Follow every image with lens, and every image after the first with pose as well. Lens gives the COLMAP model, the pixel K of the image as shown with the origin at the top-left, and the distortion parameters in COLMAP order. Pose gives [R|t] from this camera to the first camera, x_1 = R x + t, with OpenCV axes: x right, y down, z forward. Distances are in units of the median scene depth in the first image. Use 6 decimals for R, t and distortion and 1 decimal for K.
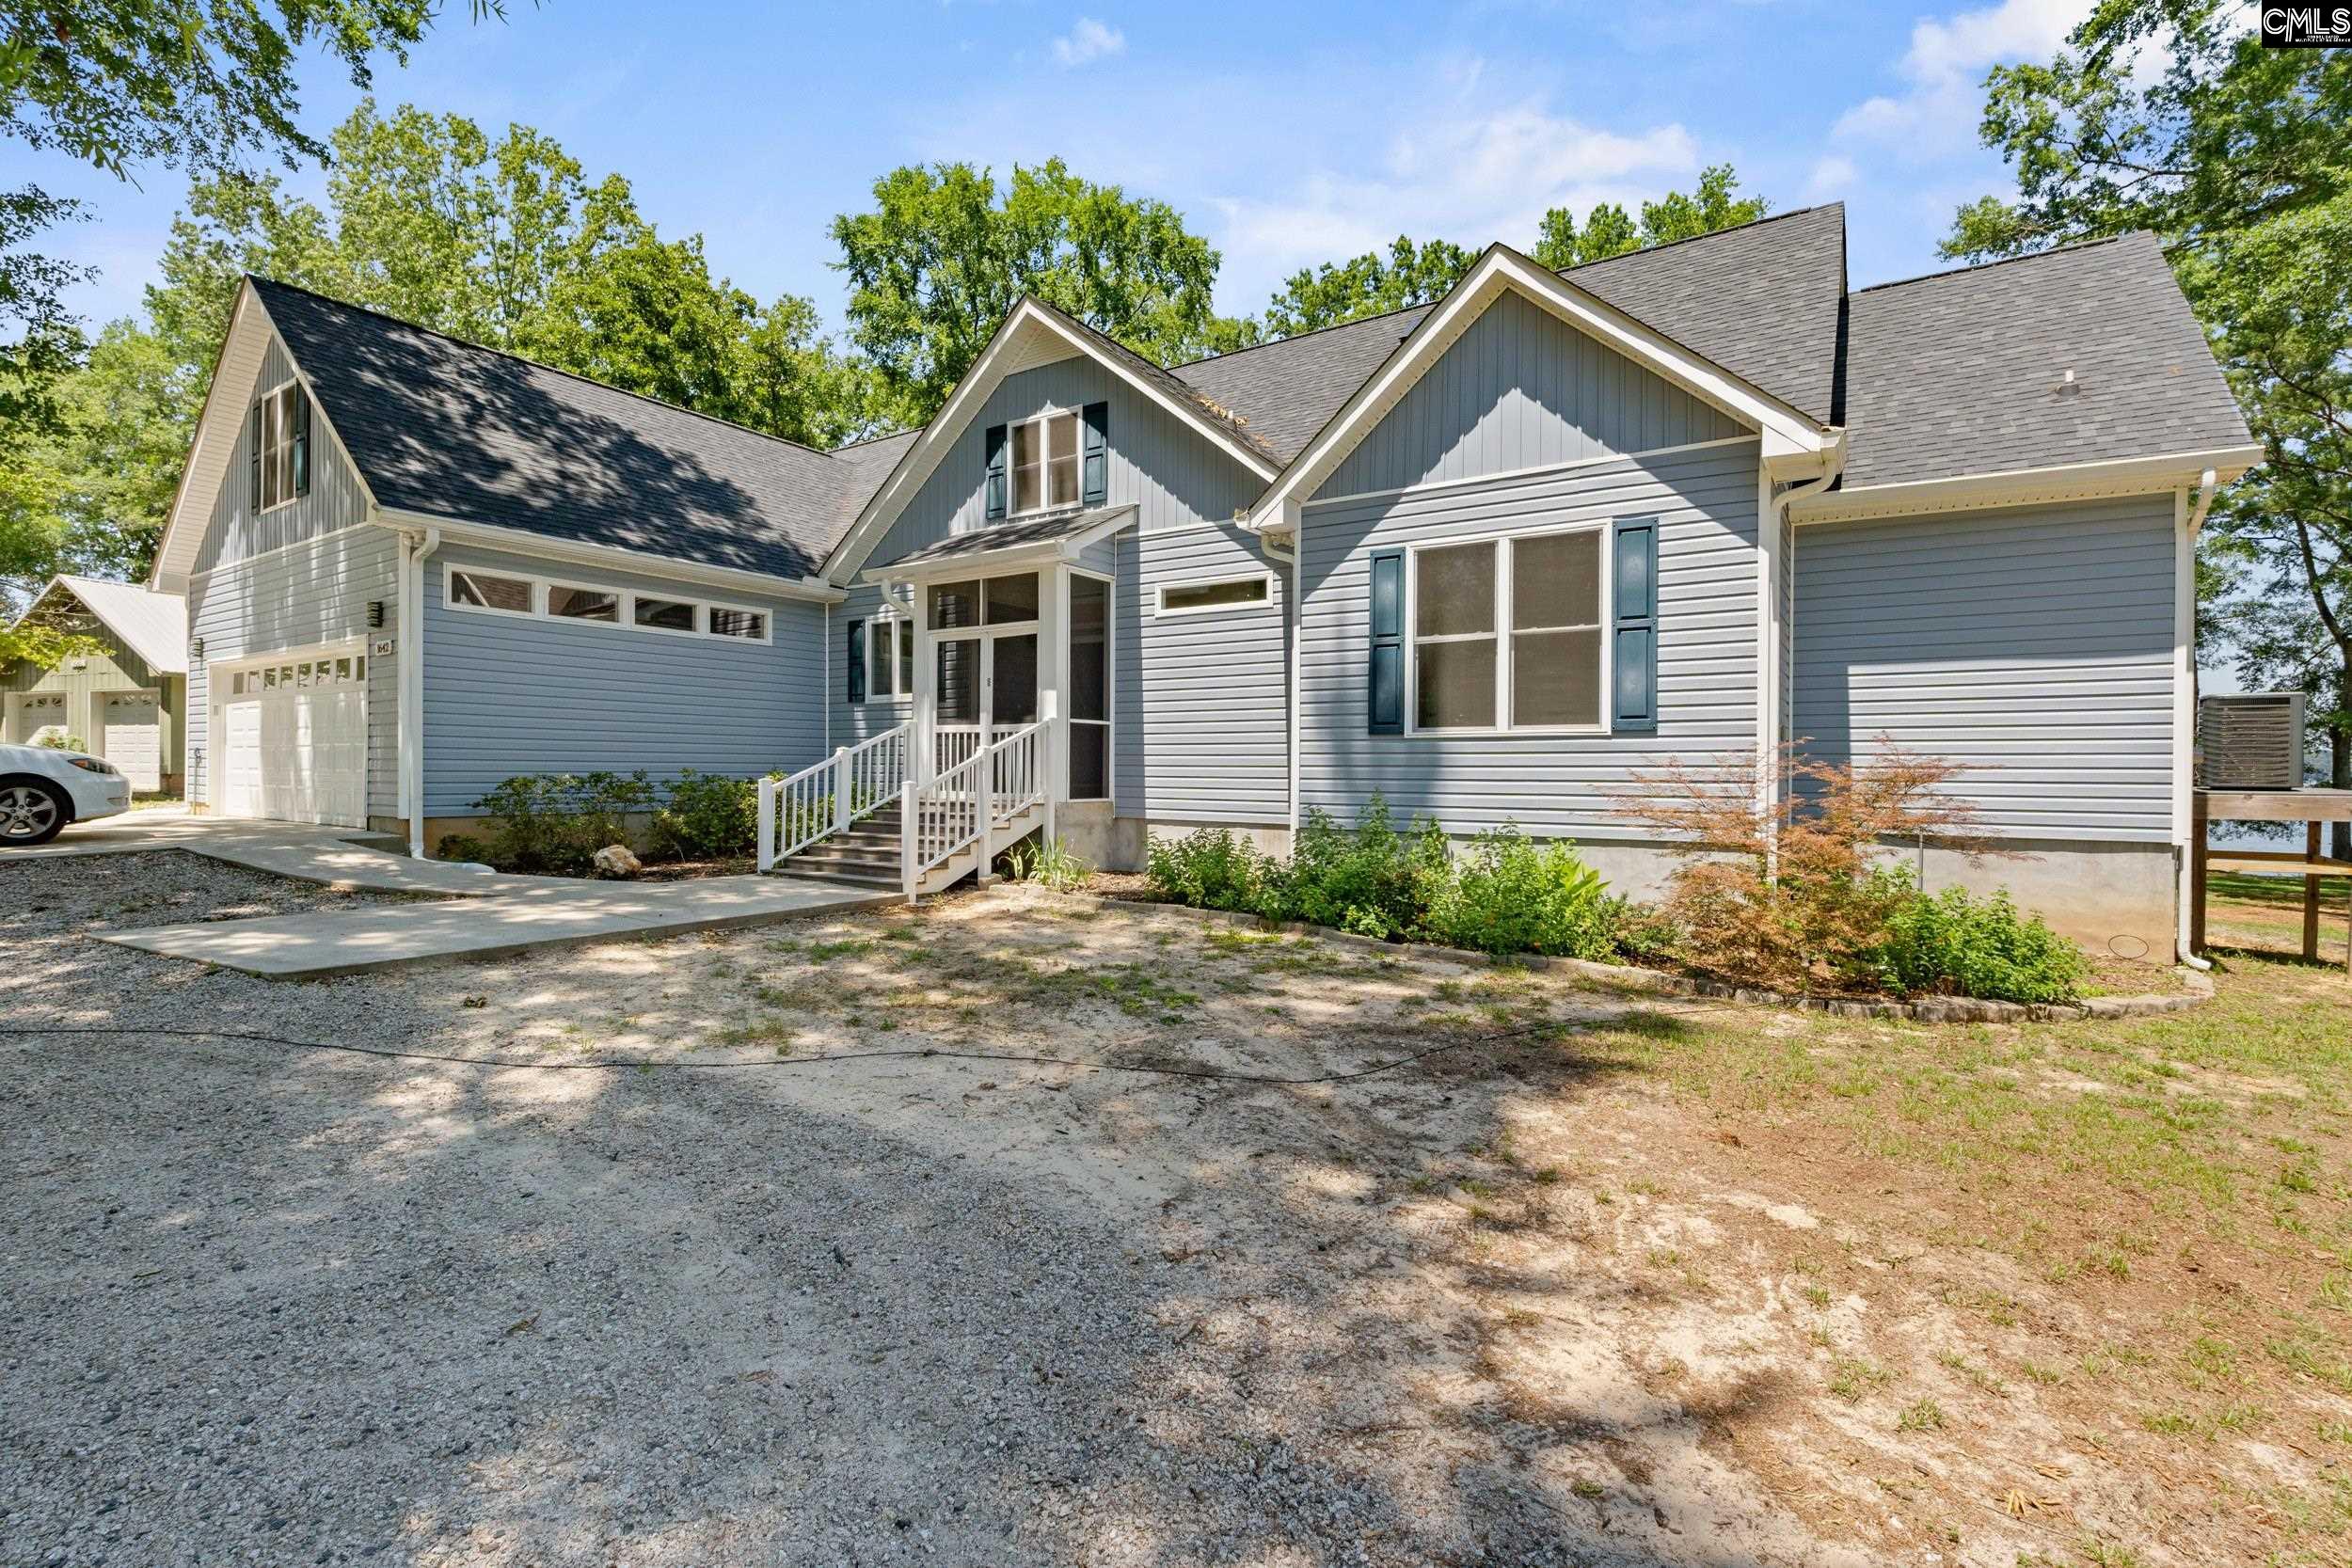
lens RADIAL K [[1075.9, 0, 1158.6], [0, 1075.9, 772.3], [0, 0, 1]] dist [-0.004060, -0.001019]
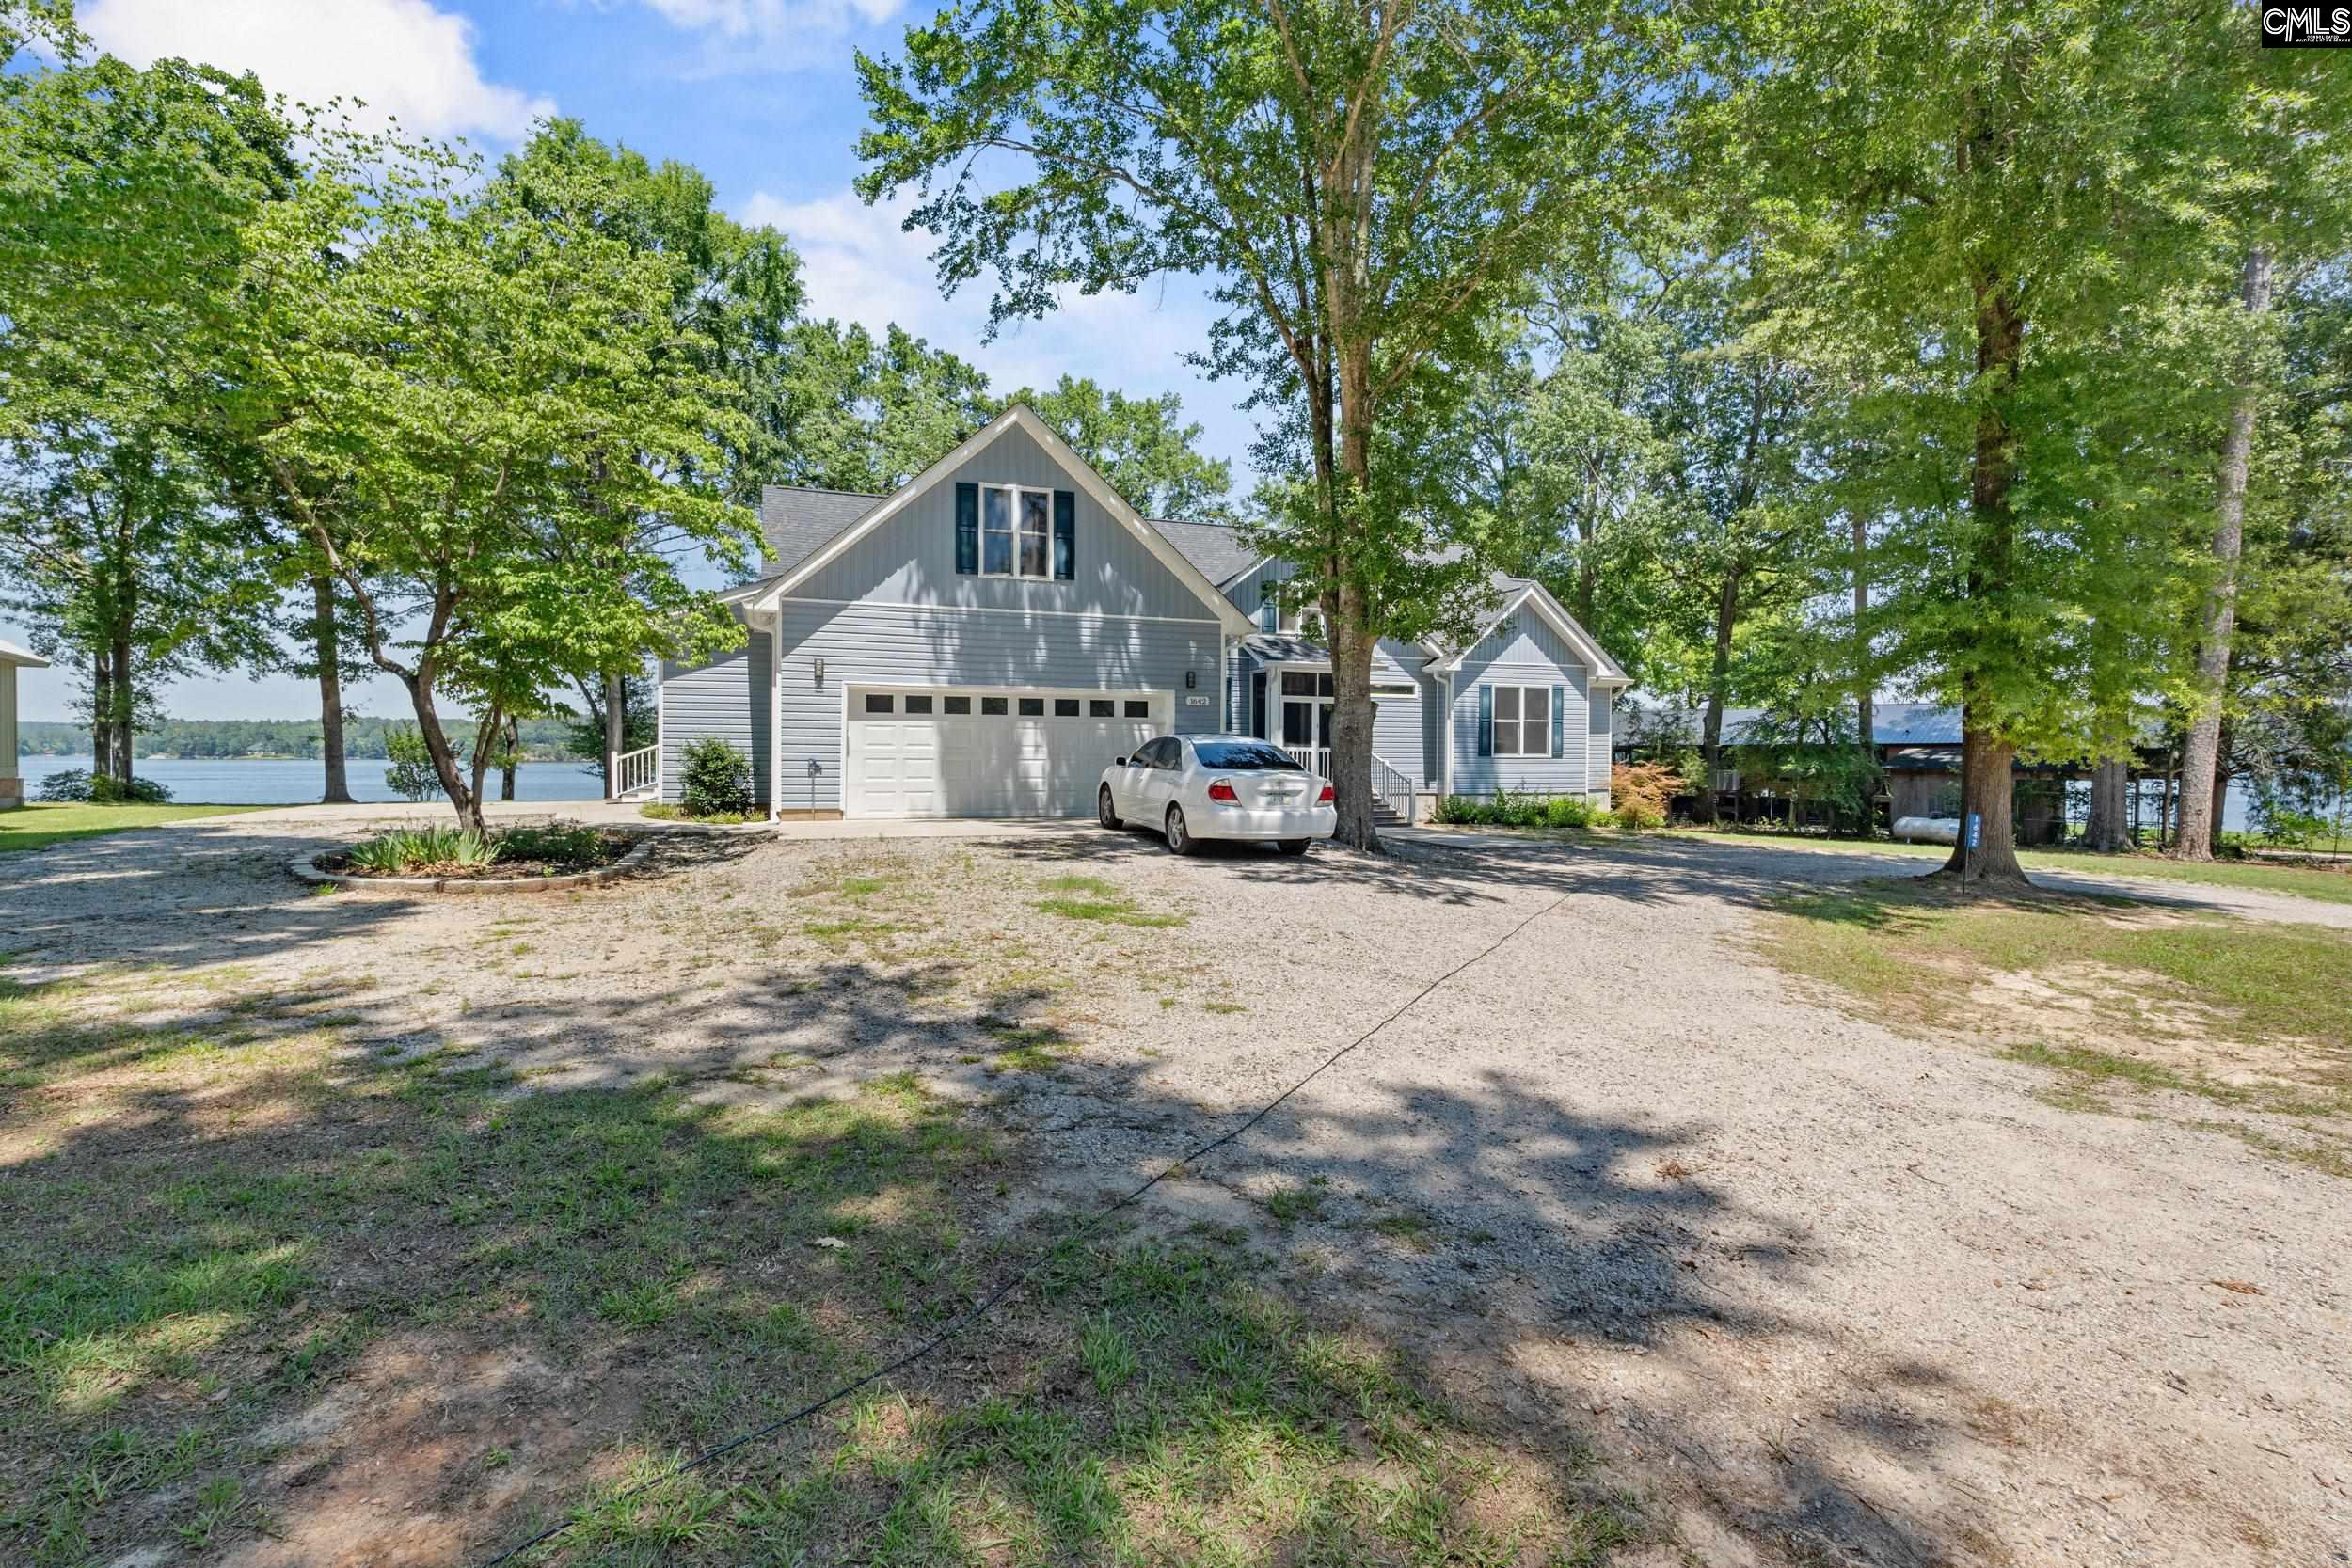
lens RADIAL K [[1075.9, 0, 1191.5], [0, 1075.9, 780.9], [0, 0, 1]] dist [-0.004060, -0.001019]
pose [[0.572930, -0.021180, 0.819331, -1.949396], [0.002007, 0.999699, 0.024439, -0.033016], [-0.819602, -0.012357, 0.572800, 0.075147]]
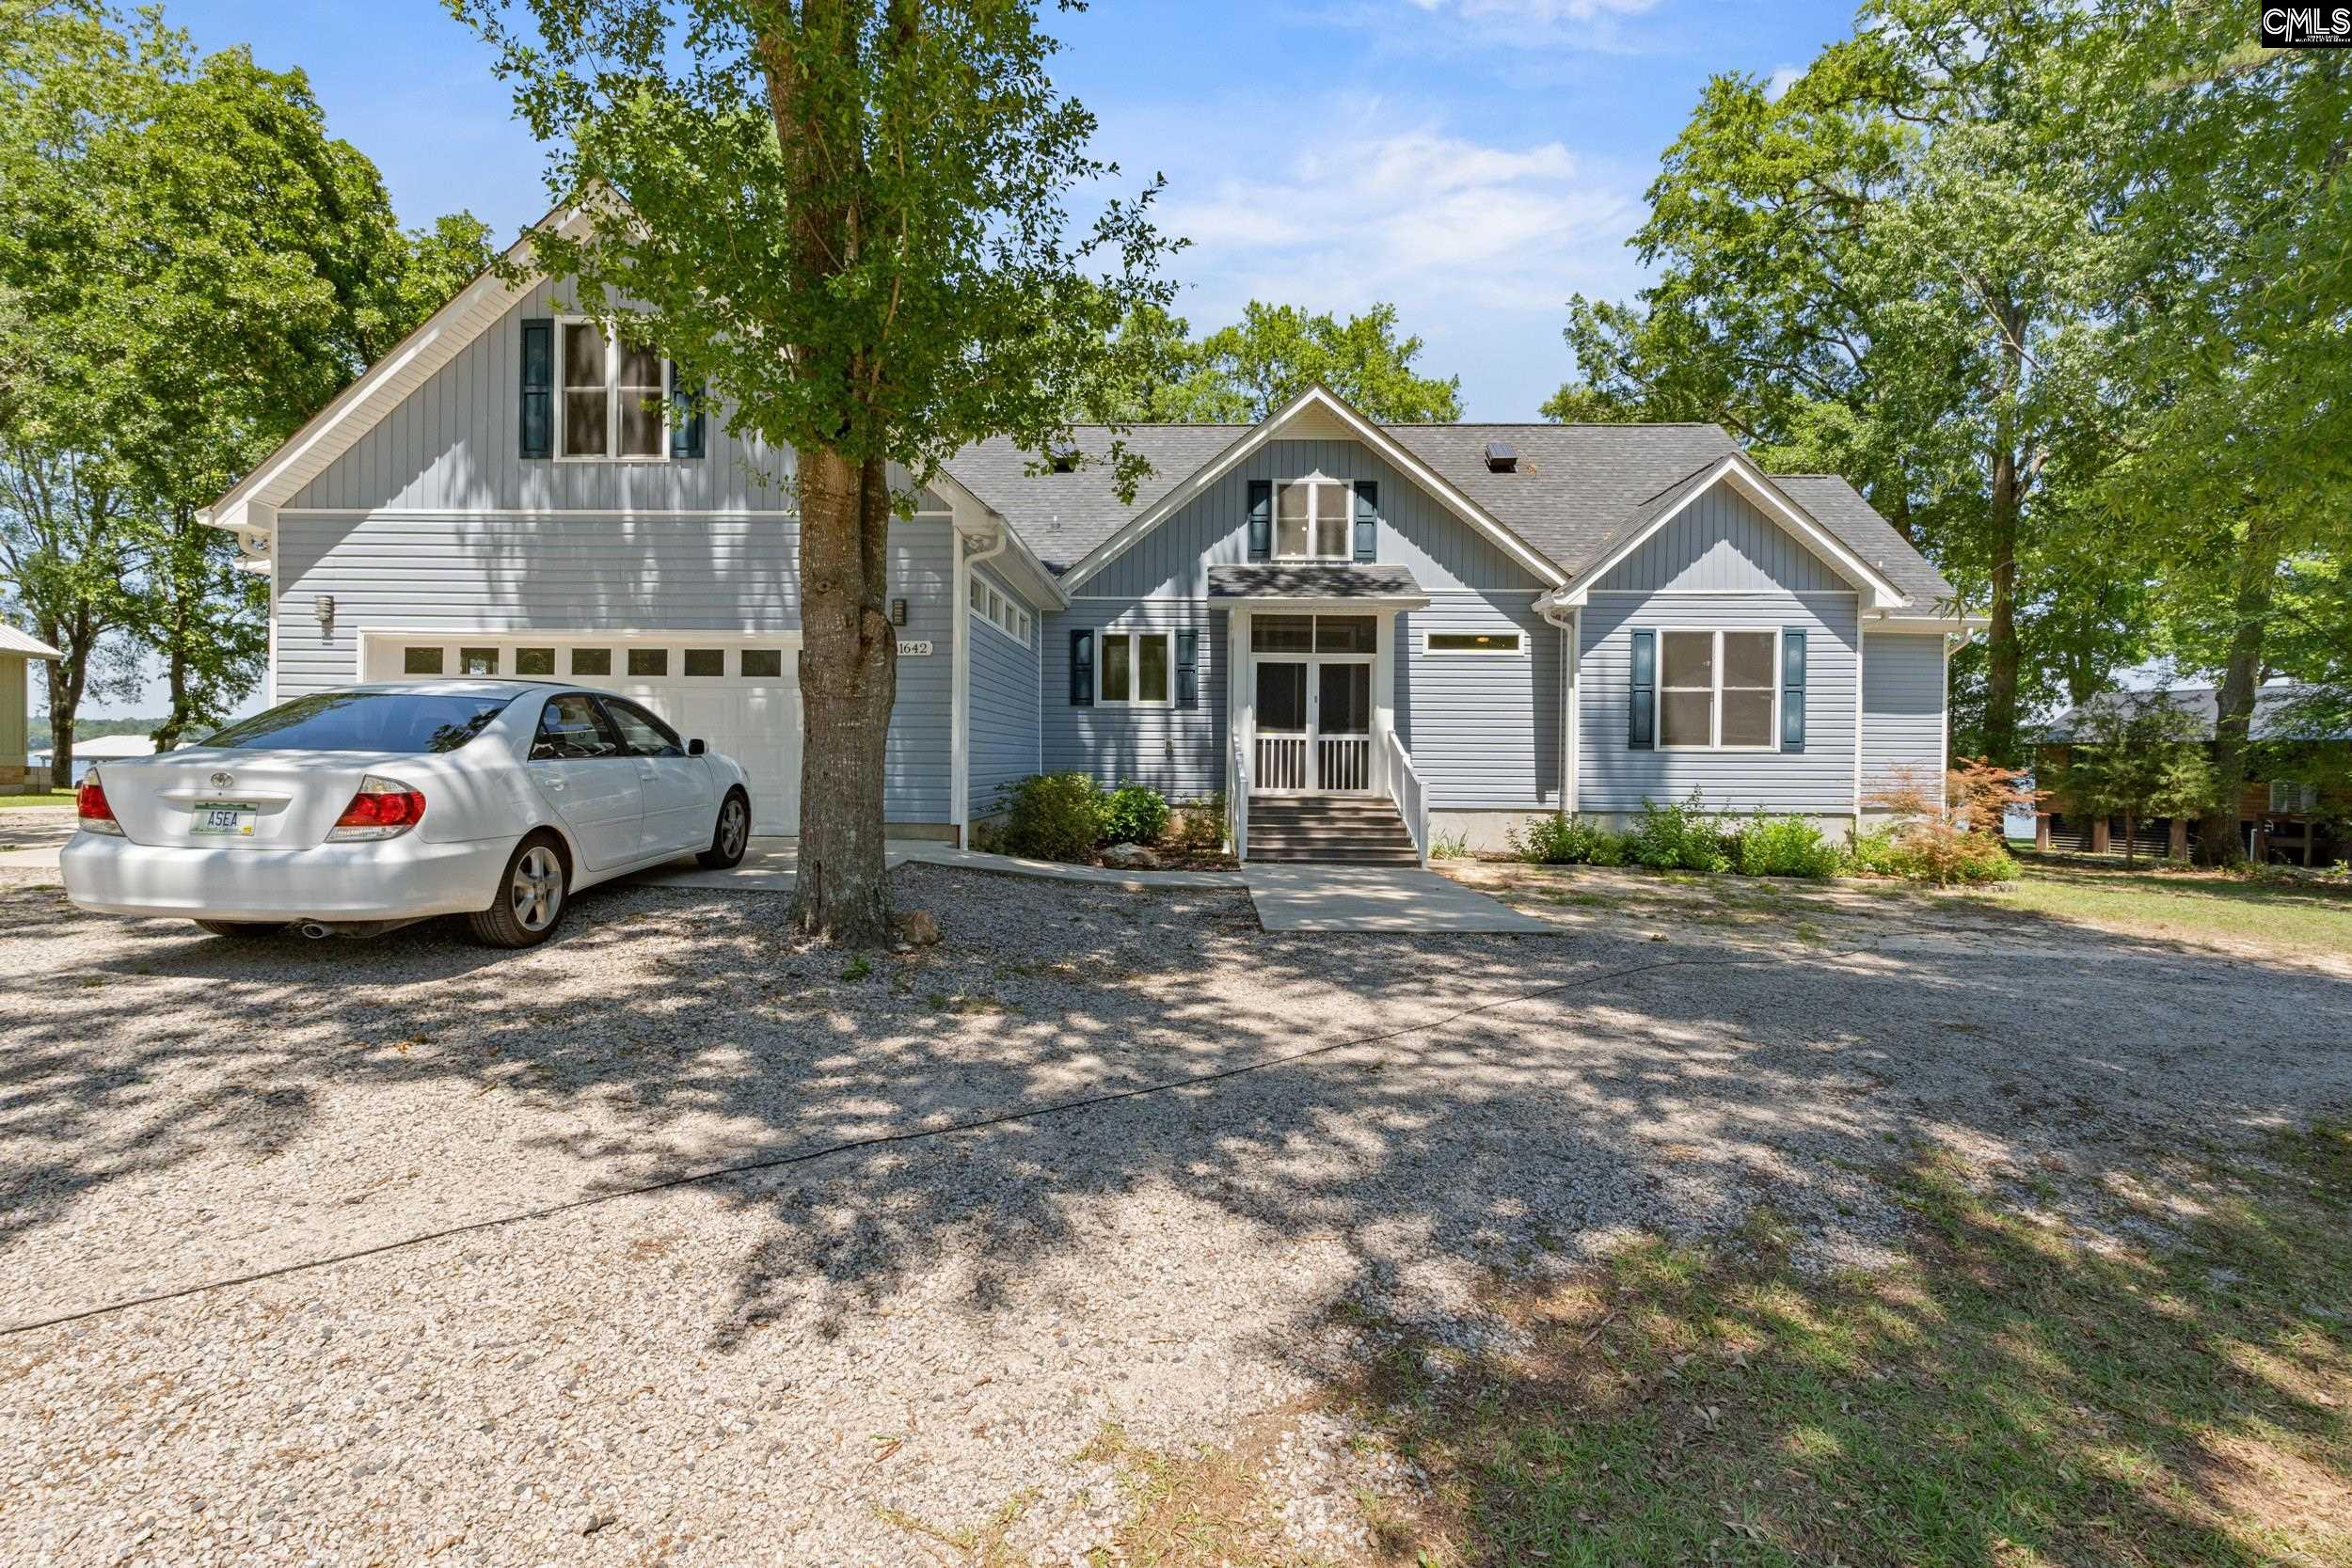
lens RADIAL K [[1075.9, 0, 1173.5], [0, 1075.9, 782.6], [0, 0, 1]] dist [-0.004060, -0.001019]
pose [[0.840567, -0.009317, 0.541627, -0.996938], [-0.003050, 0.999755, 0.021932, -0.015377], [-0.541698, -0.020087, 0.840333, 0.053348]]
